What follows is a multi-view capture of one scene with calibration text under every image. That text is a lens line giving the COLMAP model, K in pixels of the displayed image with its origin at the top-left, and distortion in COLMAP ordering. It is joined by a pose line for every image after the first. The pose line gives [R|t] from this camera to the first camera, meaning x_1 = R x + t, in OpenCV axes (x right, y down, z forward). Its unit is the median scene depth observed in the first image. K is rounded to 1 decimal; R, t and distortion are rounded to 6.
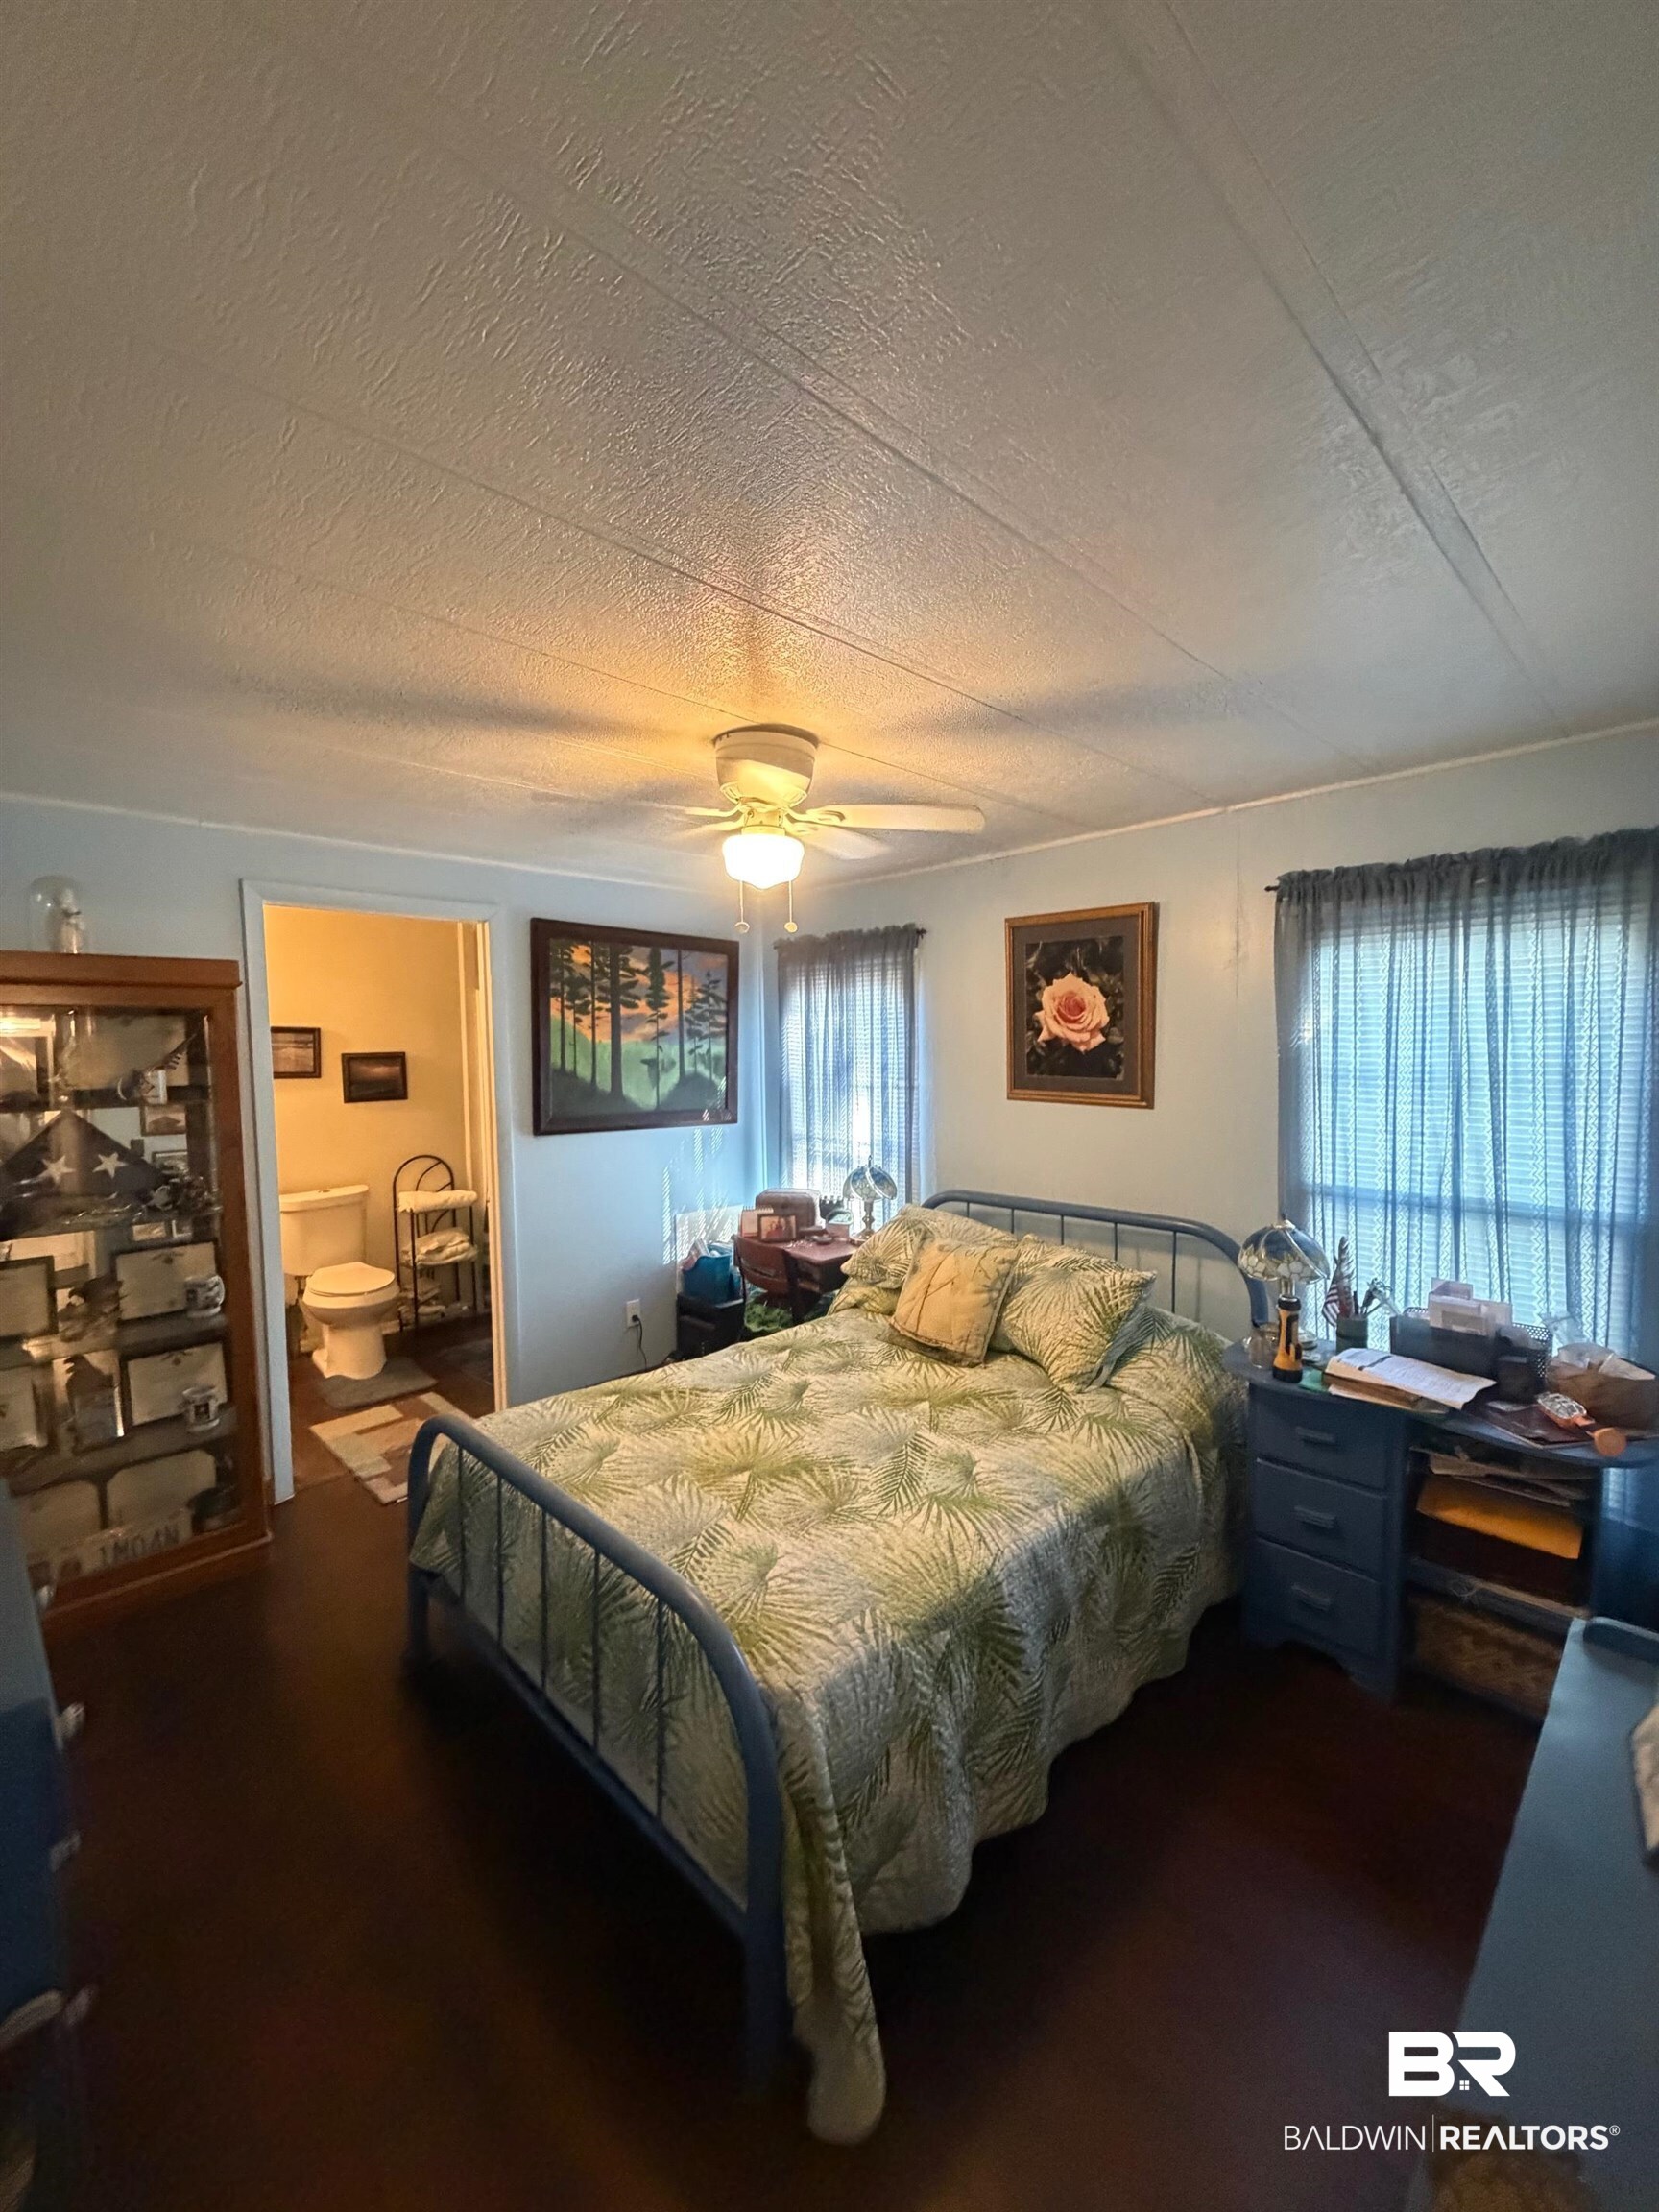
lens RADIAL K [[877.9, 0, 829.7], [0, 877.9, 1099.0], [0, 0, 1]] dist [-0.000358, 0.000021]
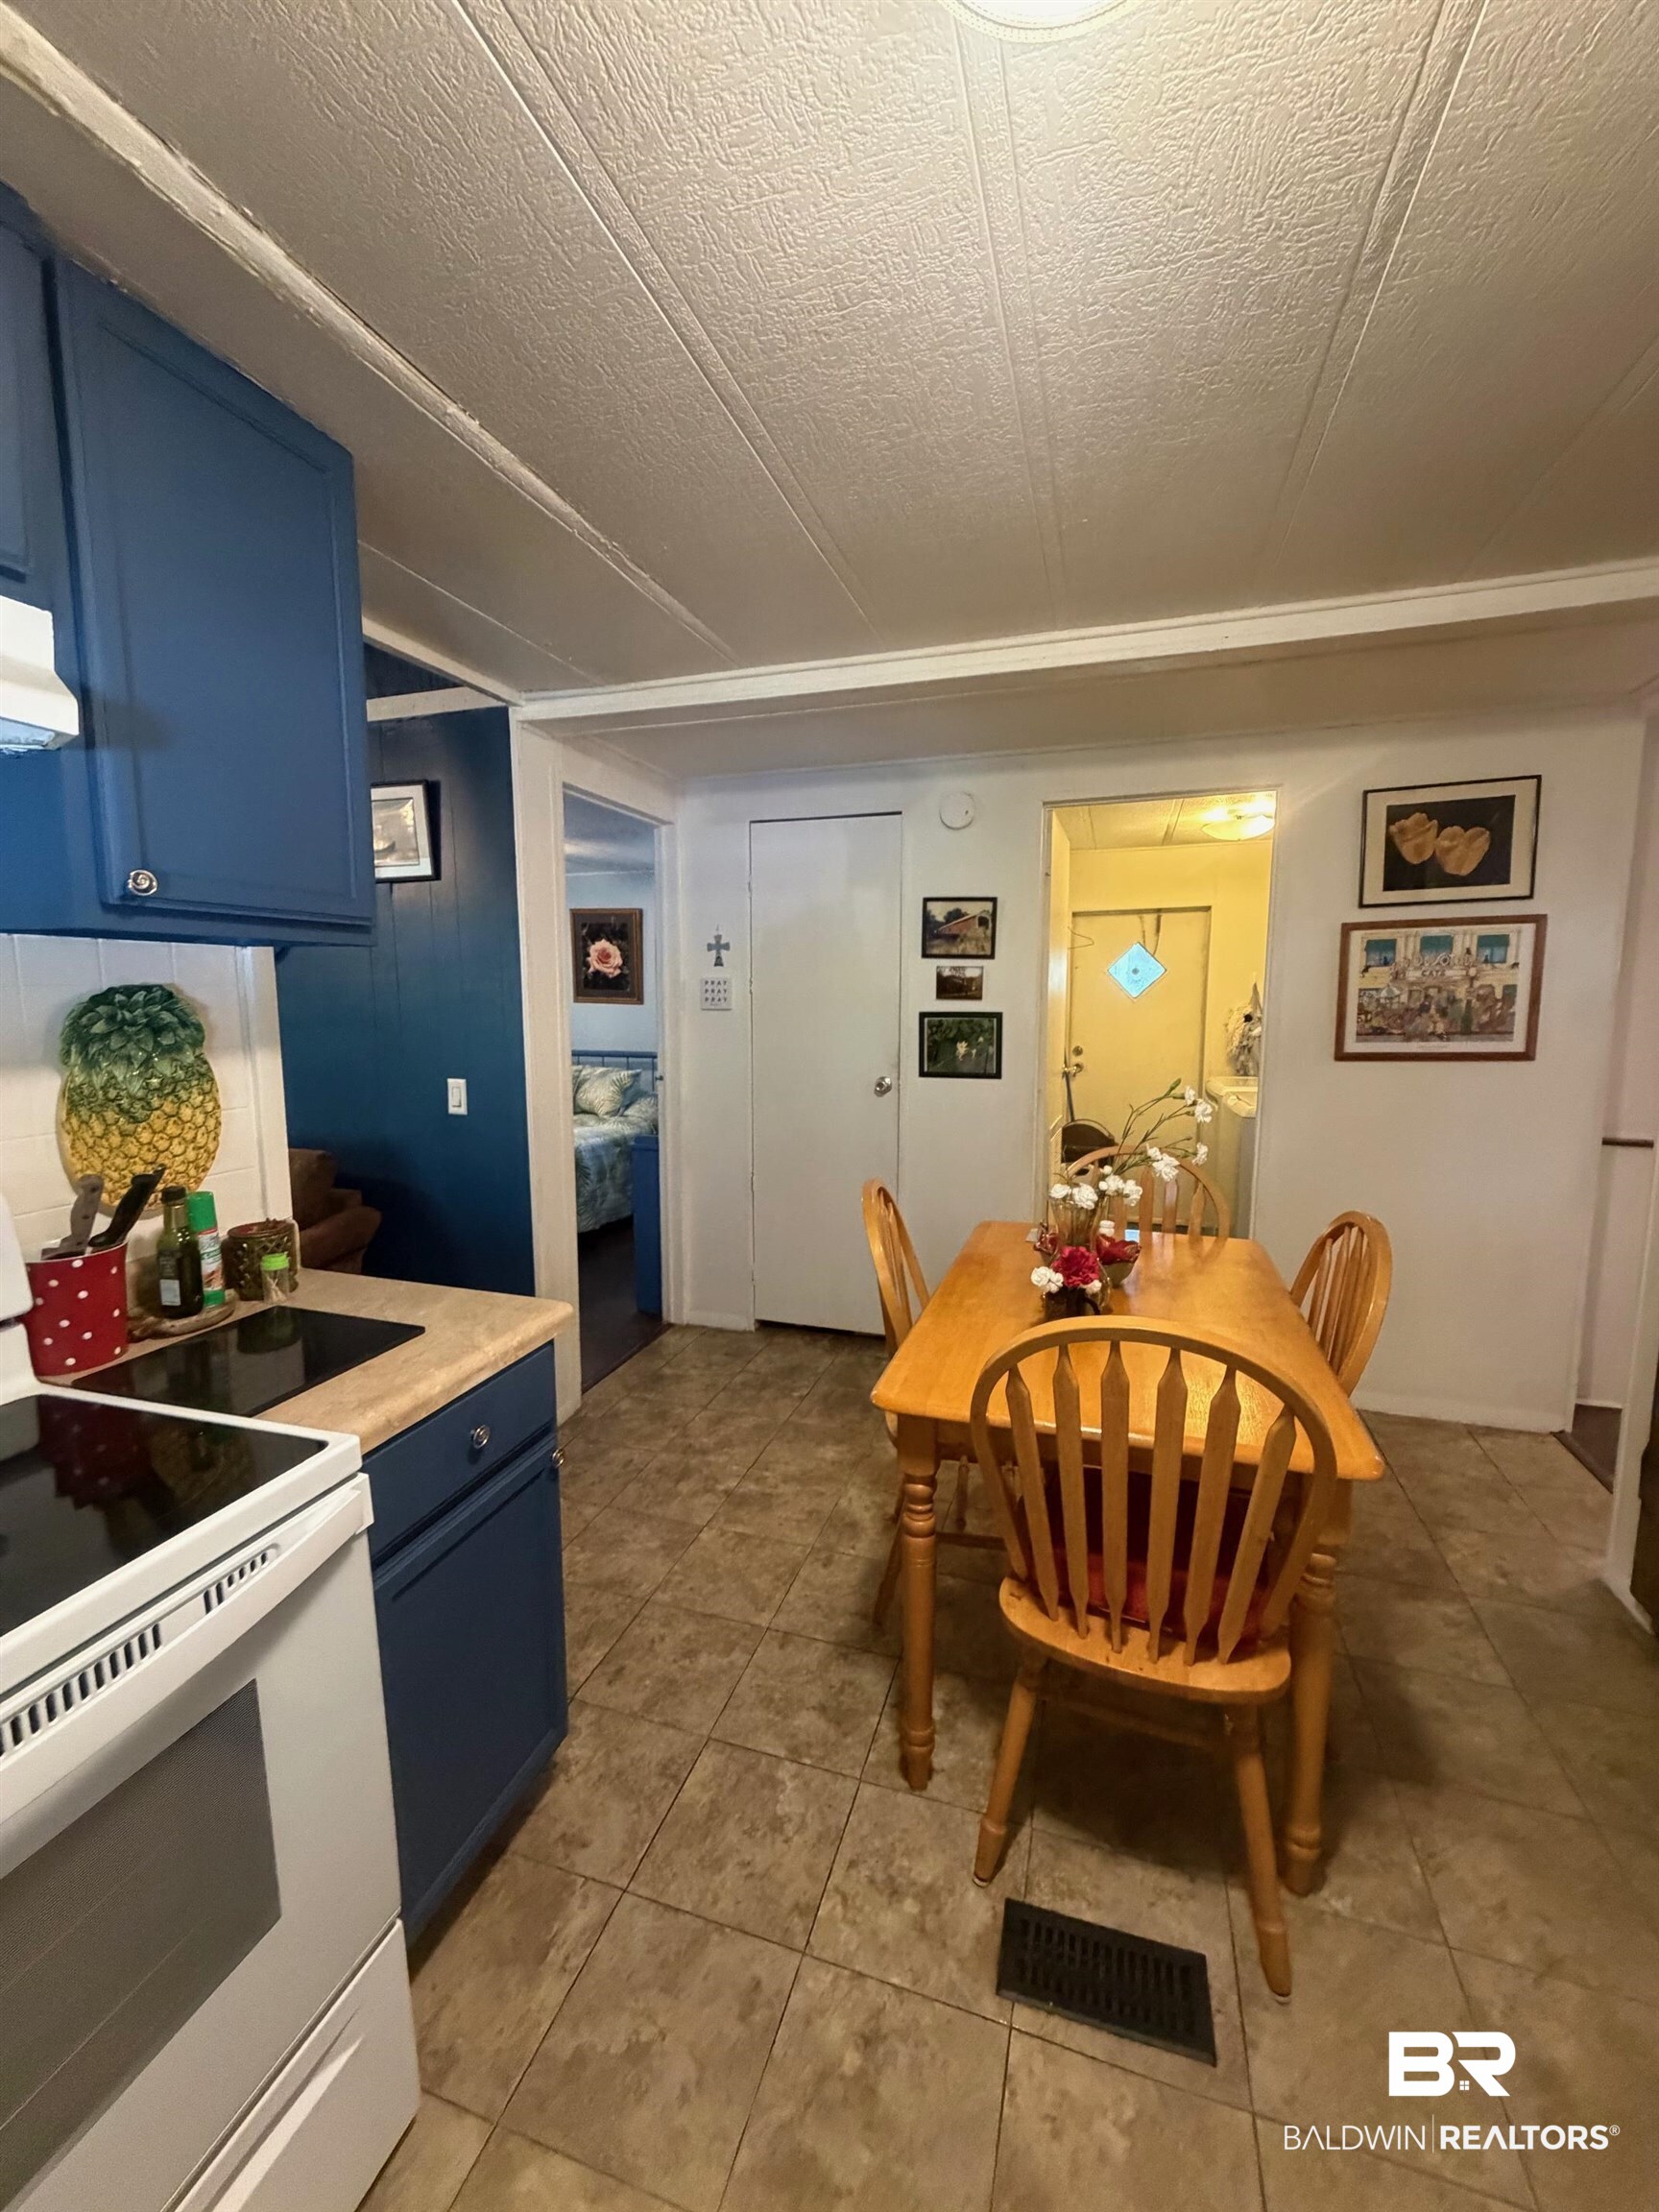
lens RADIAL K [[877.9, 0, 832.4], [0, 877.9, 1097.9], [0, 0, 1]] dist [-0.000358, 0.000021]
pose [[0.875693, -0.044025, 0.480857, -0.264236], [0.009420, 0.997203, 0.074144, 0.081204], [-0.482776, -0.060398, 0.873659, -1.091283]]
